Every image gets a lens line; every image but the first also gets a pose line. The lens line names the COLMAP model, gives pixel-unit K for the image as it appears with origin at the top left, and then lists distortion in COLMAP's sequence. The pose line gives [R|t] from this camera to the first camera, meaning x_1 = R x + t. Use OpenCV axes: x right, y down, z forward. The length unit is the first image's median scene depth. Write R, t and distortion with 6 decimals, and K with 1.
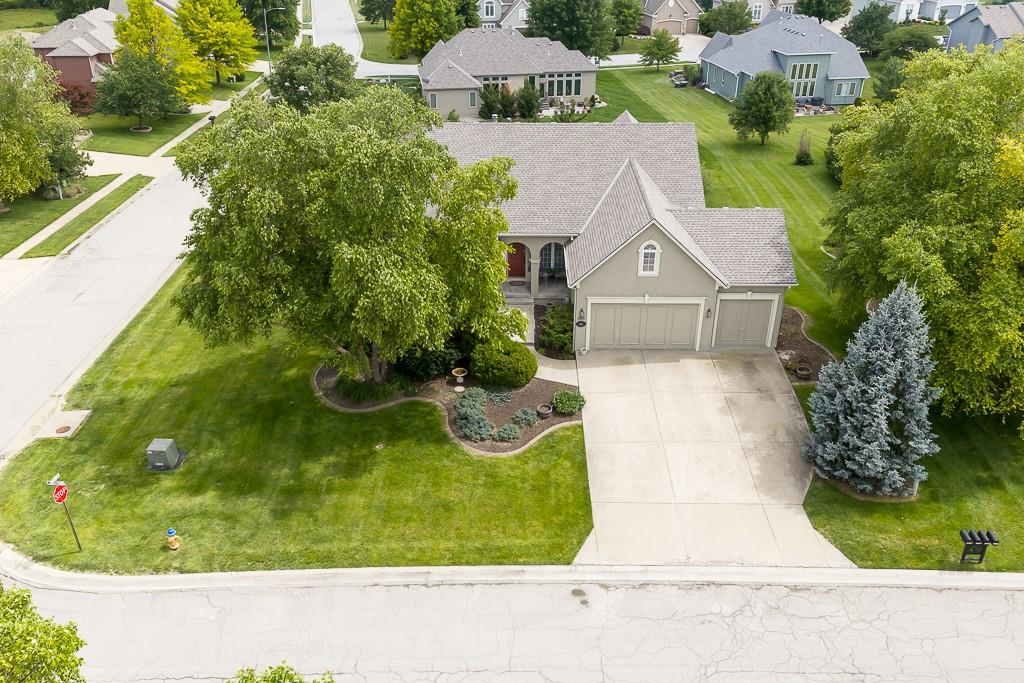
lens RADIAL K [[847.8, 0, 522.9], [0, 847.8, 341.9], [0, 0, 1]] dist [0.025461, -0.008108]
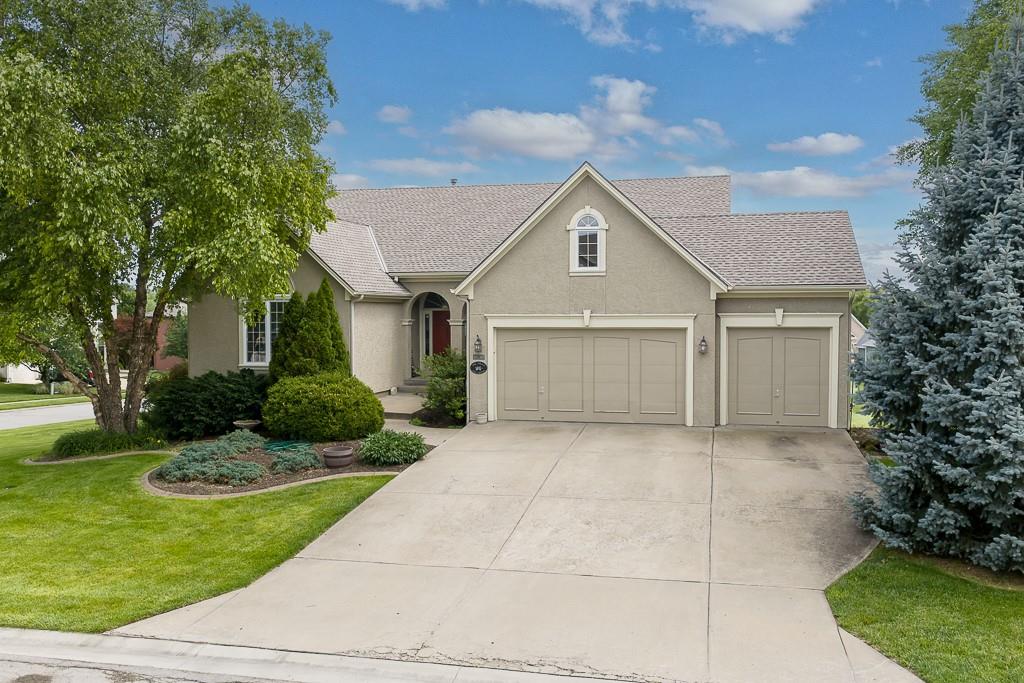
lens RADIAL K [[874.1, 0, 512.0], [0, 874.1, 341.5], [0, 0, 1]] dist [0.025803, -0.003706]
pose [[0.972121, -0.000746, -0.234477, 0.269497], [-0.103024, 0.896939, -0.429983, 0.252611], [0.210632, 0.442153, 0.871857, 0.564861]]
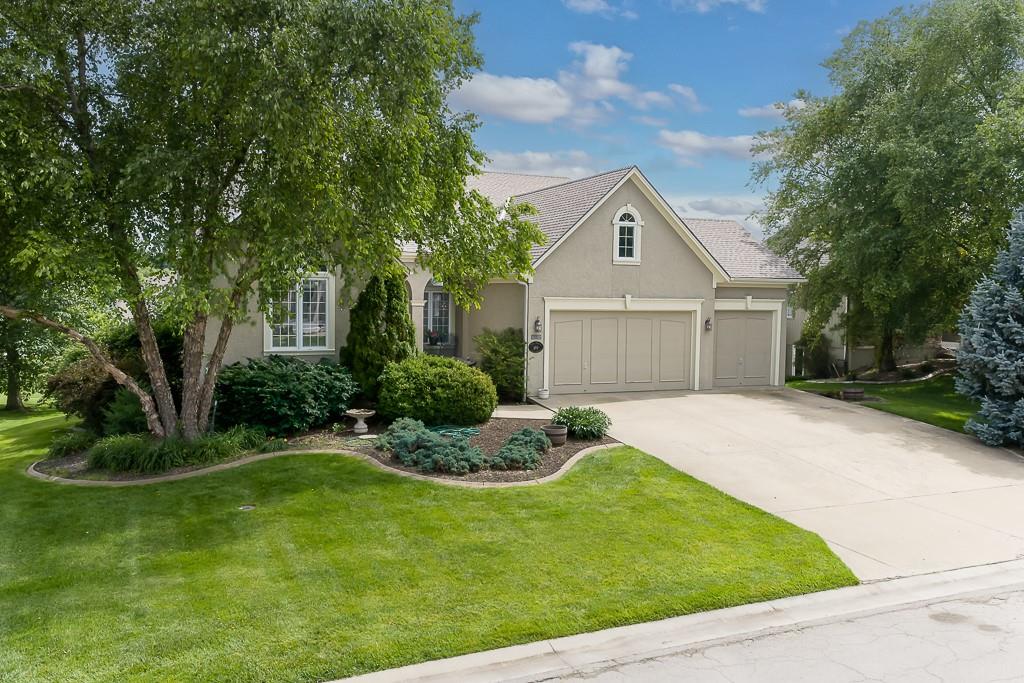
lens RADIAL K [[847.8, 0, 522.9], [0, 847.8, 341.9], [0, 0, 1]] dist [0.025461, -0.008108]
pose [[0.916943, -0.015608, 0.398714, -0.217729], [0.180415, 0.907479, -0.379385, 0.243213], [-0.355903, 0.419808, 0.834922, 0.573990]]
